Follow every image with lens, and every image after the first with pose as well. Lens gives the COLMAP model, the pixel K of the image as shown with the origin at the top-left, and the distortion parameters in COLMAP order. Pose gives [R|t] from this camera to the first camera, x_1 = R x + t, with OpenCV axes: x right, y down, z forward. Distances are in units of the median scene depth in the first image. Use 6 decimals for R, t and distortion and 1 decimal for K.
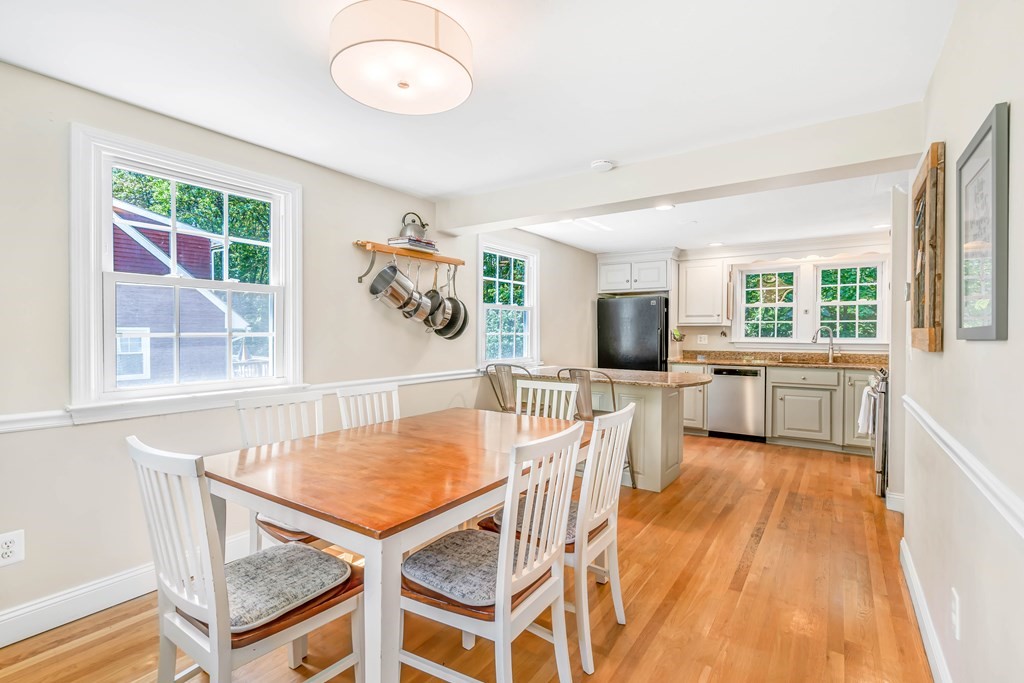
lens RADIAL K [[472.8, 0, 517.2], [0, 472.8, 327.2], [0, 0, 1]] dist [0.026008, -0.000316]
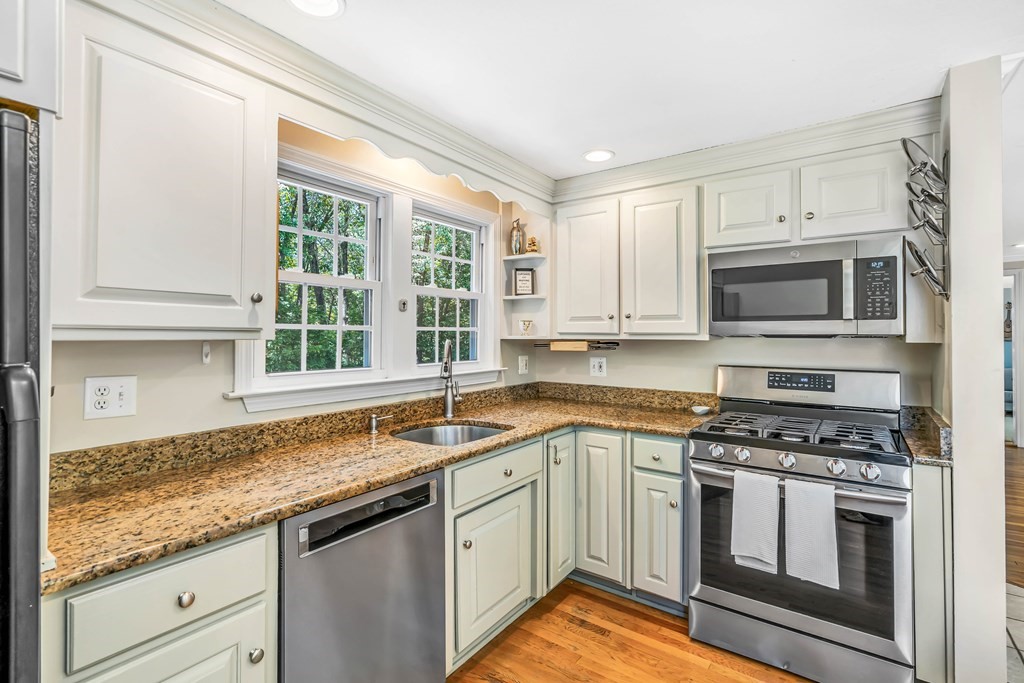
lens RADIAL K [[472.8, 0, 517.2], [0, 472.8, 327.2], [0, 0, 1]] dist [0.026008, -0.000316]
pose [[0.023974, 0.013028, 0.999628, 0.165656], [-0.008396, 0.999882, -0.012830, -0.008007], [-0.999677, -0.008085, 0.024081, 0.824586]]
